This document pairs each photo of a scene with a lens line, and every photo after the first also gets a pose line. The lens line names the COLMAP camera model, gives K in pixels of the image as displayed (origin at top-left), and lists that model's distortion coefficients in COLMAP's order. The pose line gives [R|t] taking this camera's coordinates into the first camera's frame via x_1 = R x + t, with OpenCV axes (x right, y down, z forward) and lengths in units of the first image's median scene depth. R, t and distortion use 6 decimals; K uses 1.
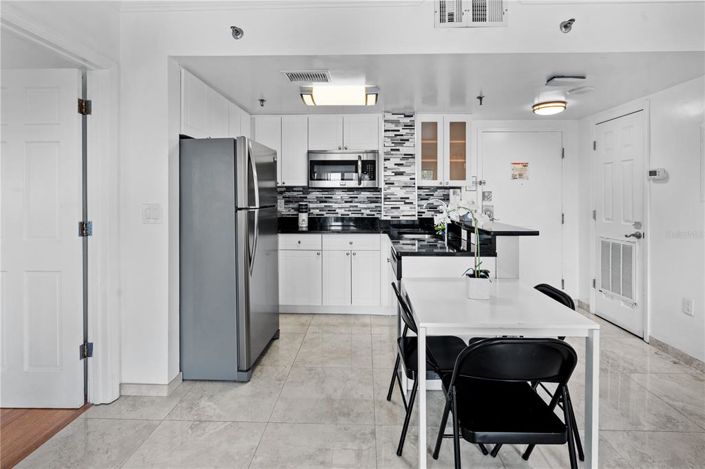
lens RADIAL K [[330.6, 0, 356.3], [0, 330.6, 198.5], [0, 0, 1]] dist [-0.003702, 0.000361]
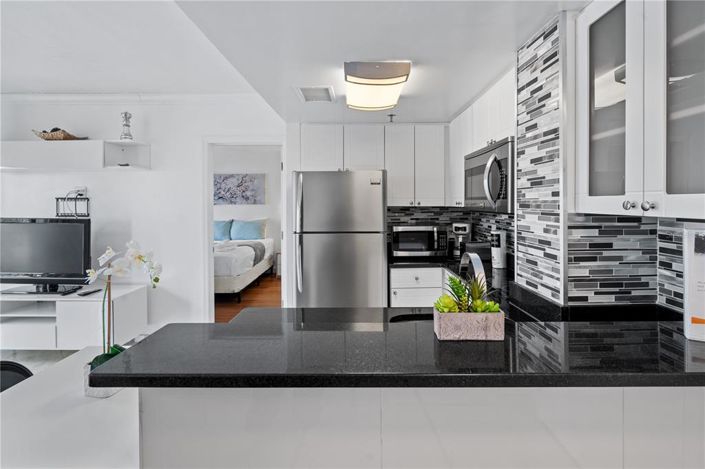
lens RADIAL K [[330.6, 0, 354.2], [0, 330.6, 201.2], [0, 0, 1]] dist [-0.003702, 0.000361]
pose [[0.028935, -0.005710, -0.999565, 0.539965], [-0.003654, 0.999976, -0.005819, -0.047699], [0.999575, 0.003821, 0.028914, 0.757768]]
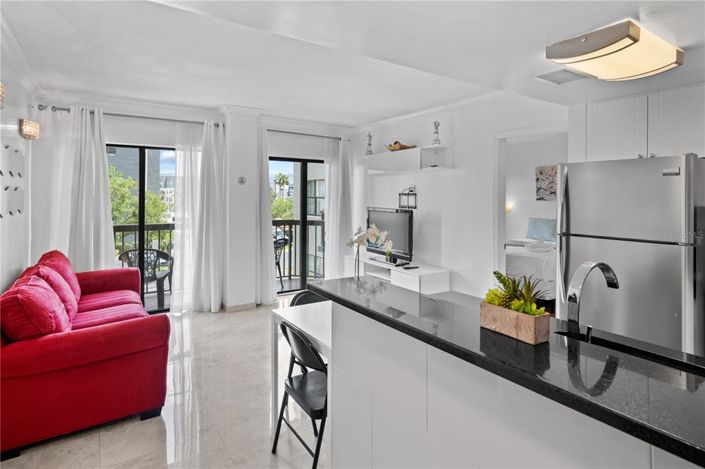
lens RADIAL K [[383.7, 0, 355.5], [0, 383.7, 188.4], [0, 0, 1]] dist [-0.008335, 0.000259]
pose [[-0.810295, -0.021656, -0.585622, 0.562459], [-0.014240, 0.999750, -0.017267, -0.051112], [0.585849, -0.005653, -0.810400, 1.025158]]
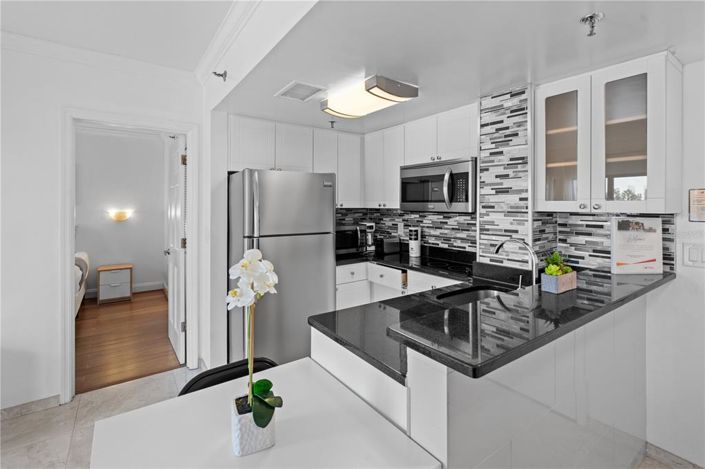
lens RADIAL K [[330.6, 0, 356.5], [0, 330.6, 203.1], [0, 0, 1]] dist [-0.003702, 0.000361]
pose [[0.608522, -0.004381, -0.793525, 0.453616], [-0.007290, 0.999912, -0.011110, -0.043428], [0.793504, 0.012546, 0.608436, 0.408085]]
